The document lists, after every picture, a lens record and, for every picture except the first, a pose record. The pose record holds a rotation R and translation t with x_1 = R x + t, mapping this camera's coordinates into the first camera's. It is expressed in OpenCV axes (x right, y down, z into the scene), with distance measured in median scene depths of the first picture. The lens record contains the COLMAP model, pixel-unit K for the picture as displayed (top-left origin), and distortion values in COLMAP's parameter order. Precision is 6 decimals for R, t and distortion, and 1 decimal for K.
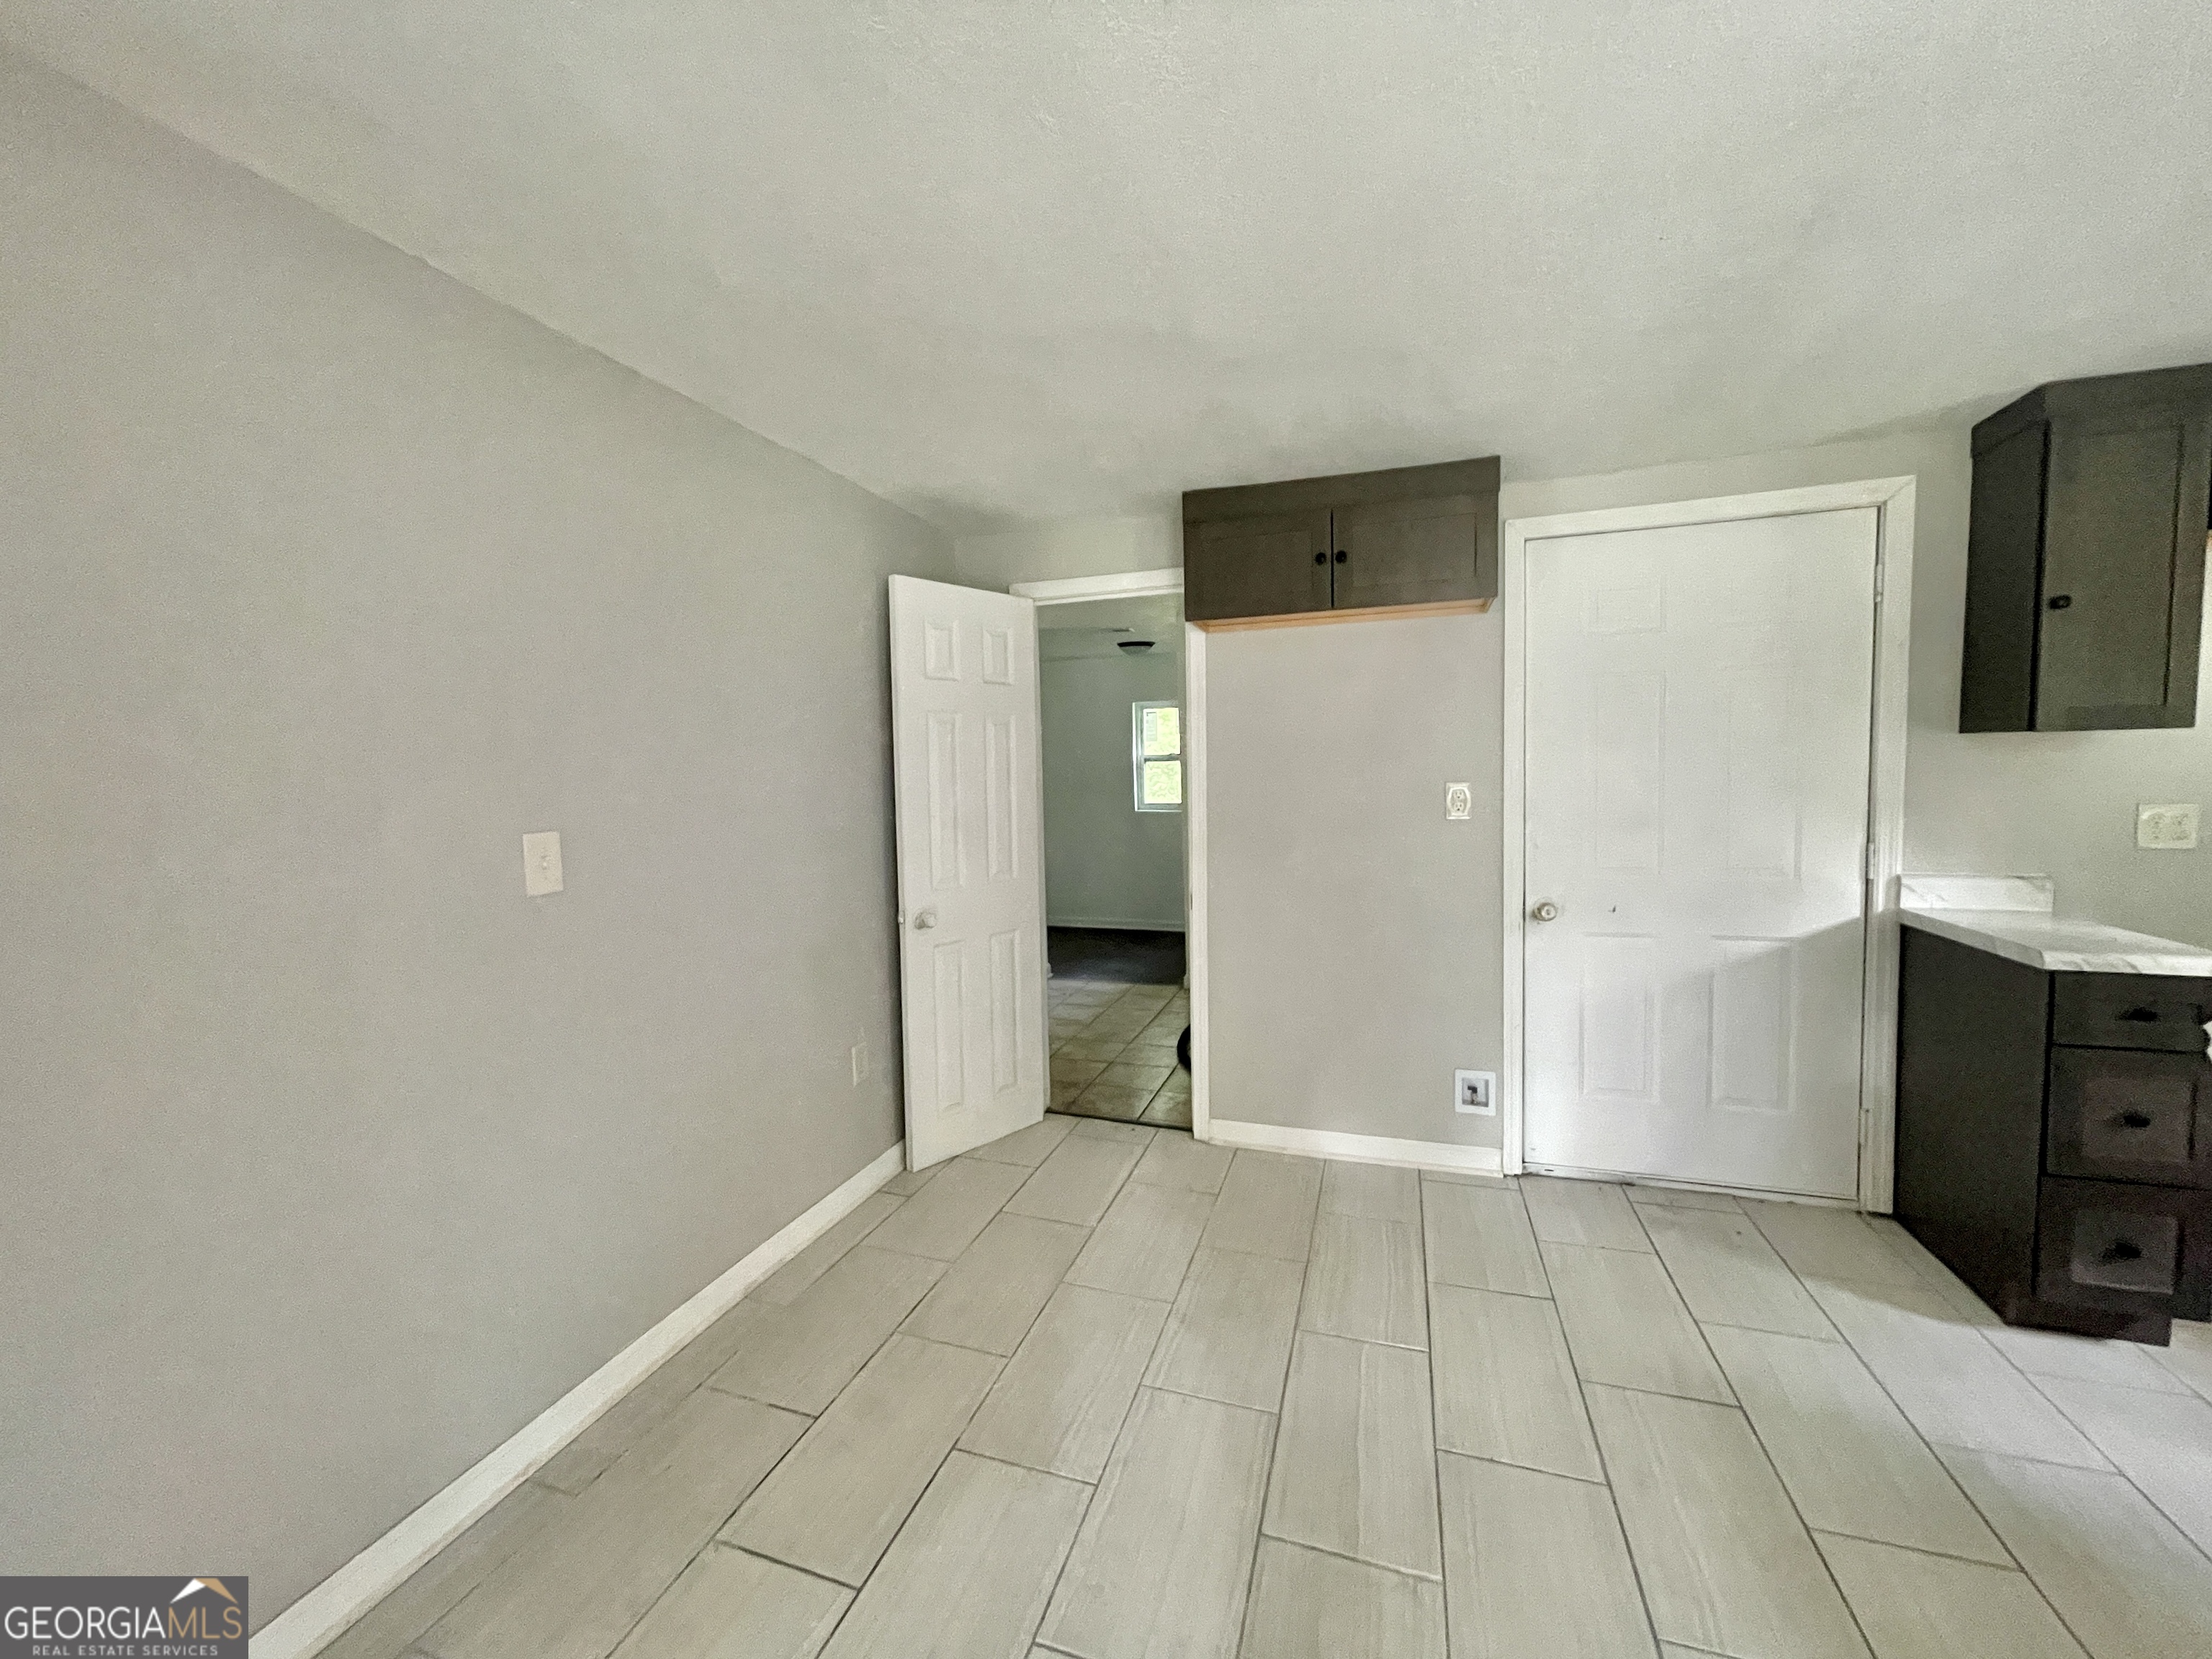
lens RADIAL K [[892.3, 0, 1100.7], [0, 892.3, 828.3], [0, 0, 1]] dist [-0.010565, 0.005731]
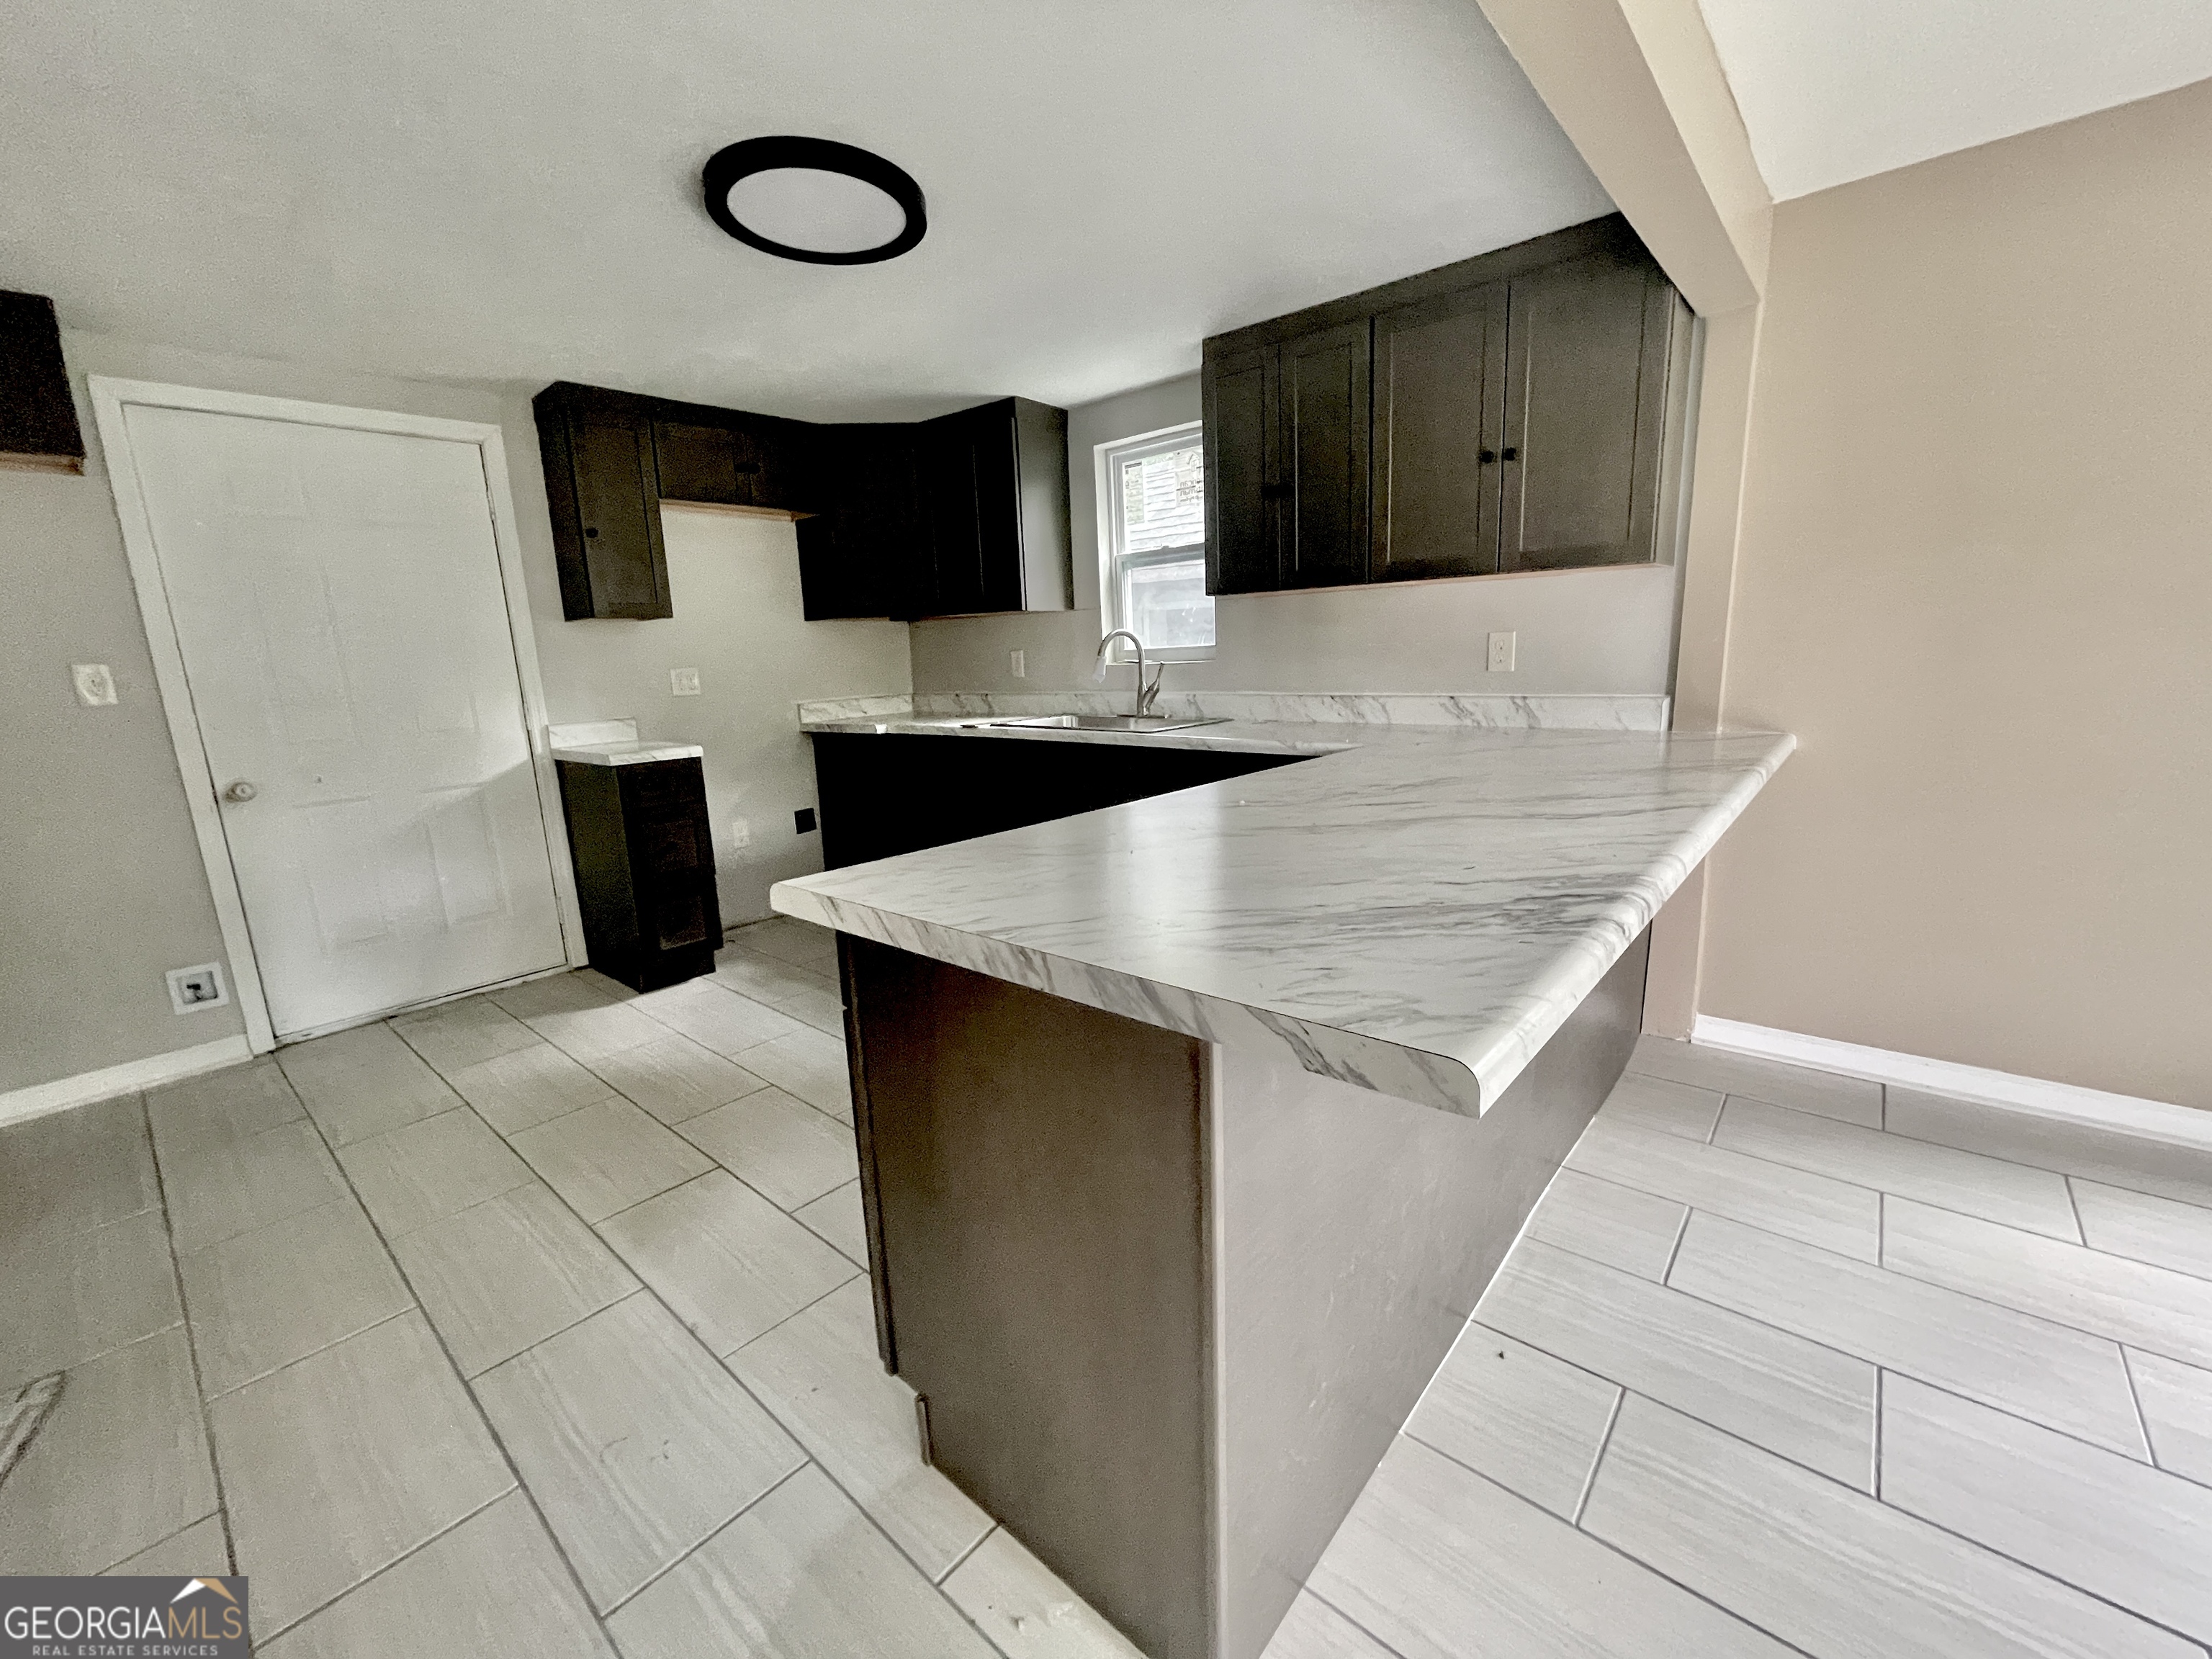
lens RADIAL K [[892.3, 0, 1100.7], [0, 892.3, 828.3], [0, 0, 1]] dist [-0.010565, 0.005731]
pose [[0.391681, -0.171065, 0.904059, -0.044200], [0.100309, 0.984647, 0.142855, 0.096949], [-0.914617, 0.034731, 0.402827, -0.335297]]
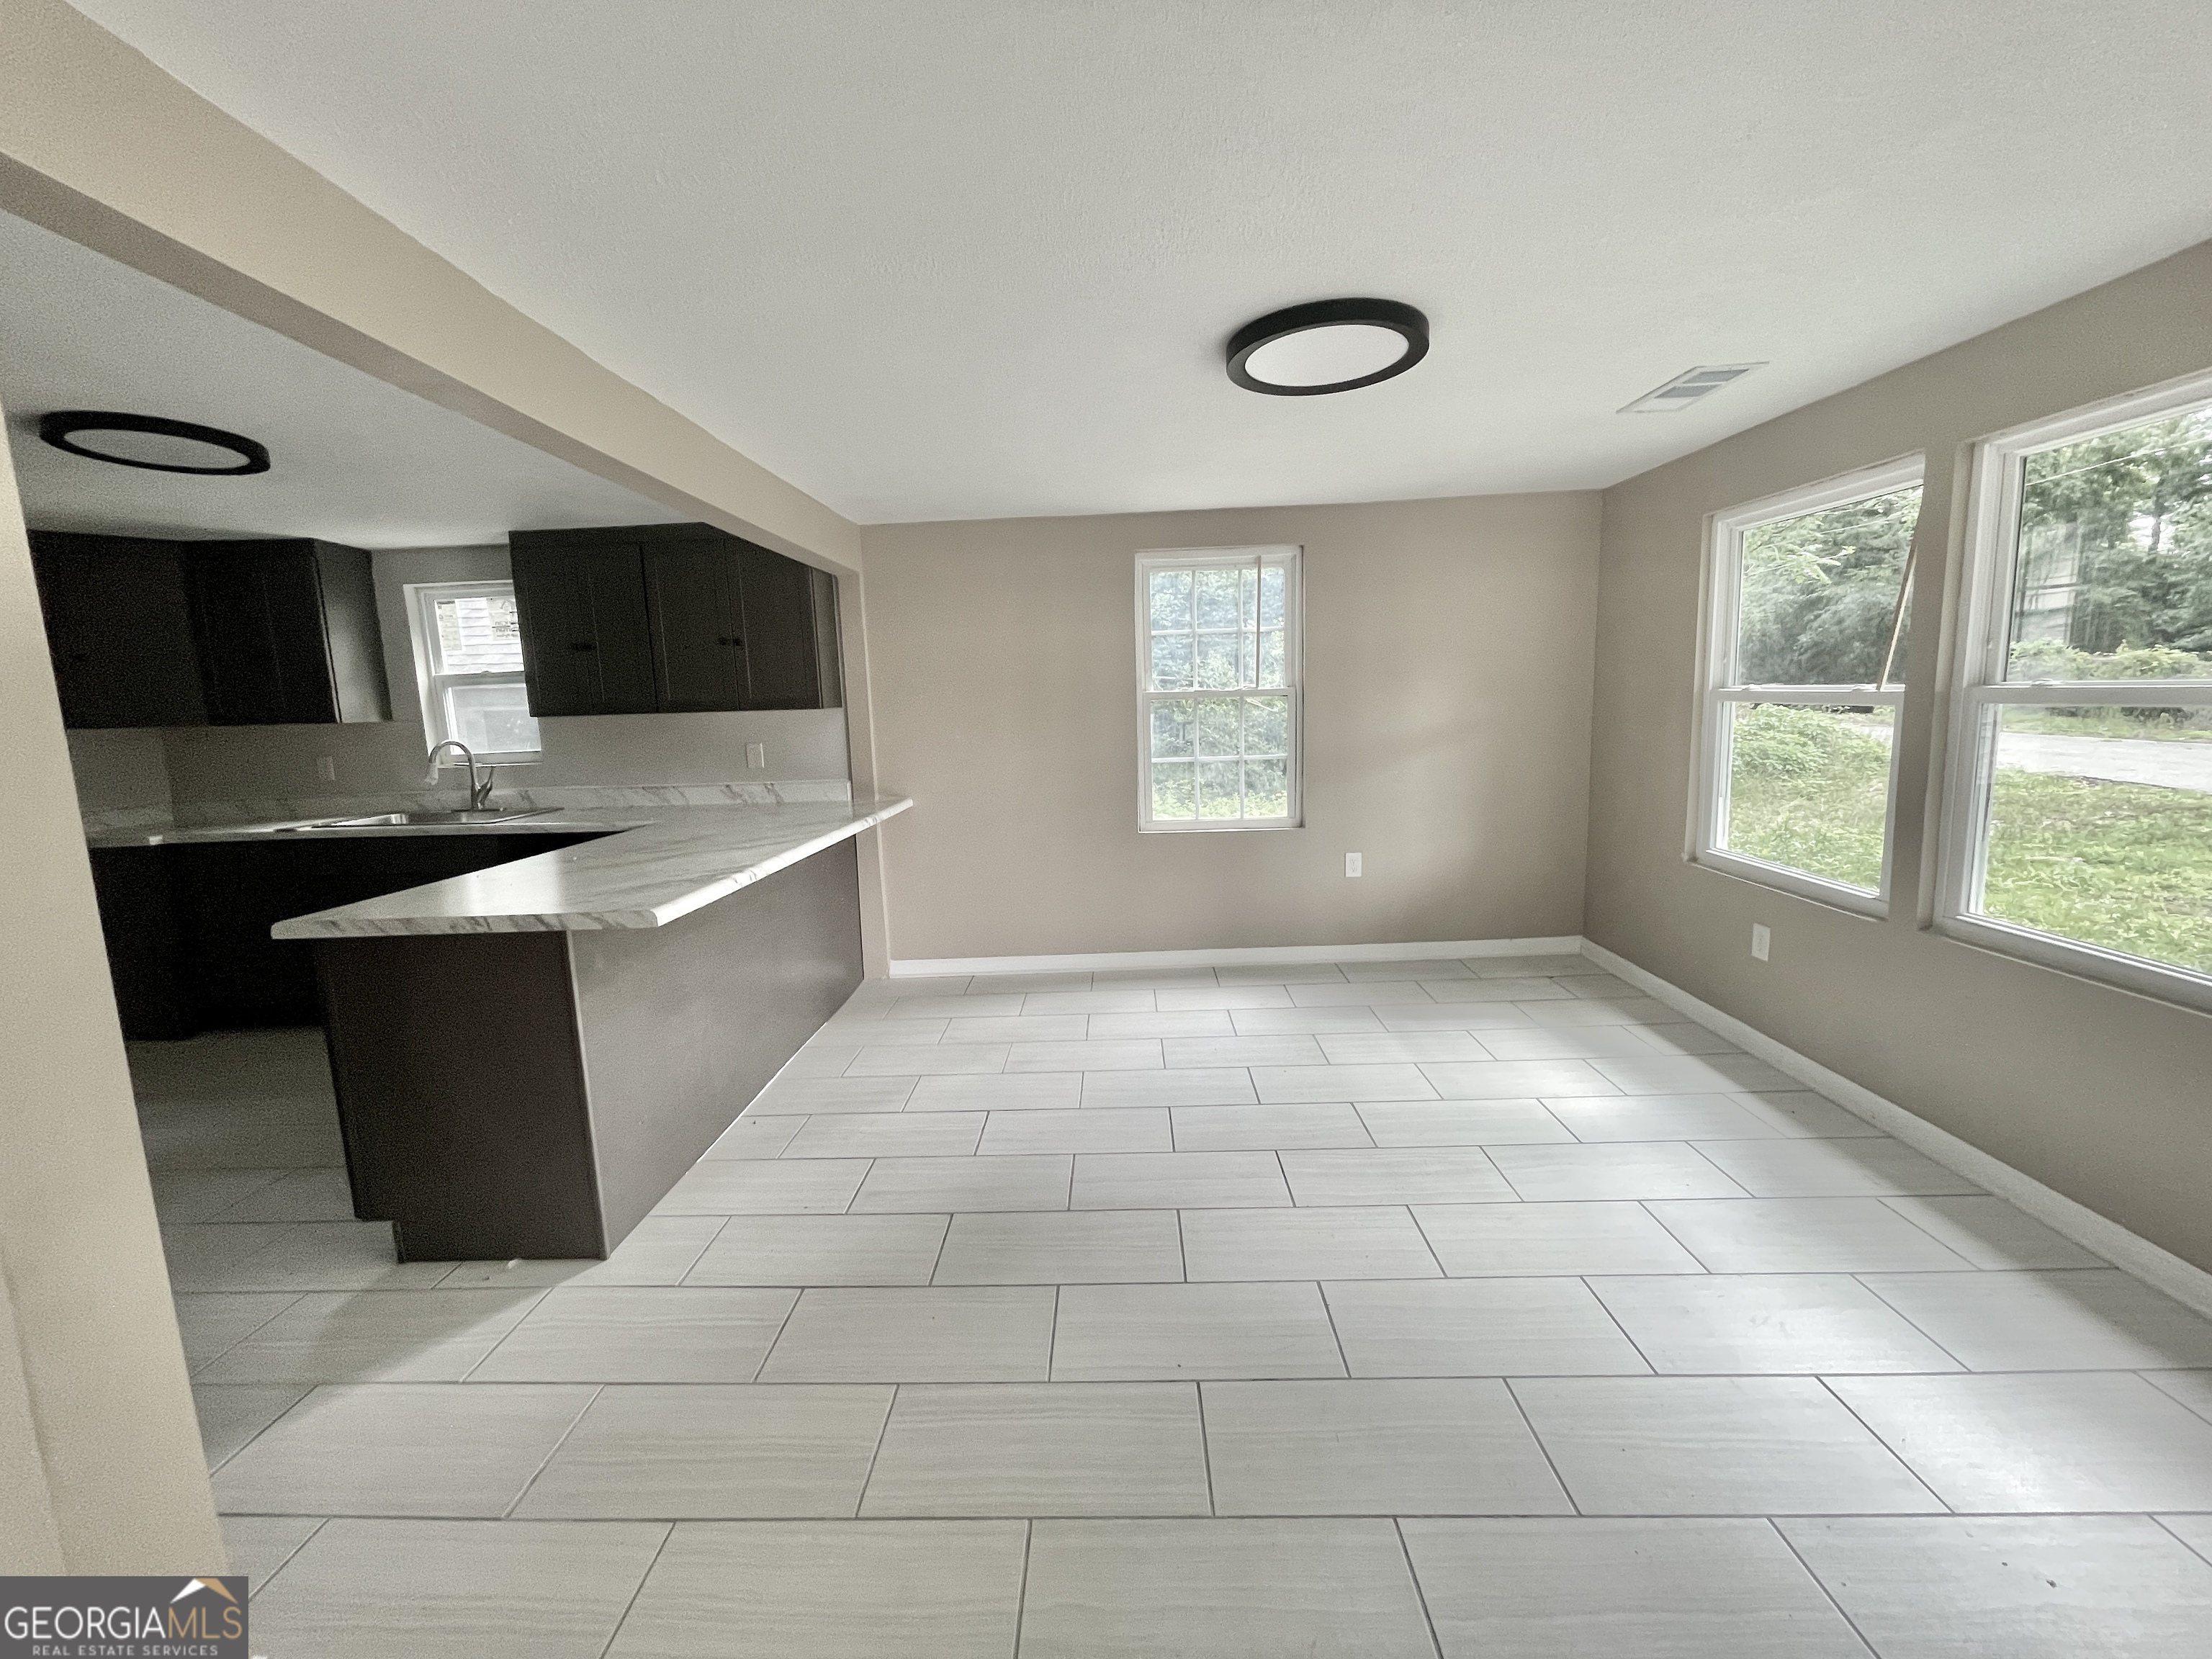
lens RADIAL K [[892.3, 0, 1100.7], [0, 892.3, 828.3], [0, 0, 1]] dist [-0.010565, 0.005731]
pose [[-0.284041, -0.104418, 0.953109, -0.659454], [0.114305, 0.983275, 0.141788, 0.060321], [-0.951974, 0.149219, -0.267355, -0.503234]]
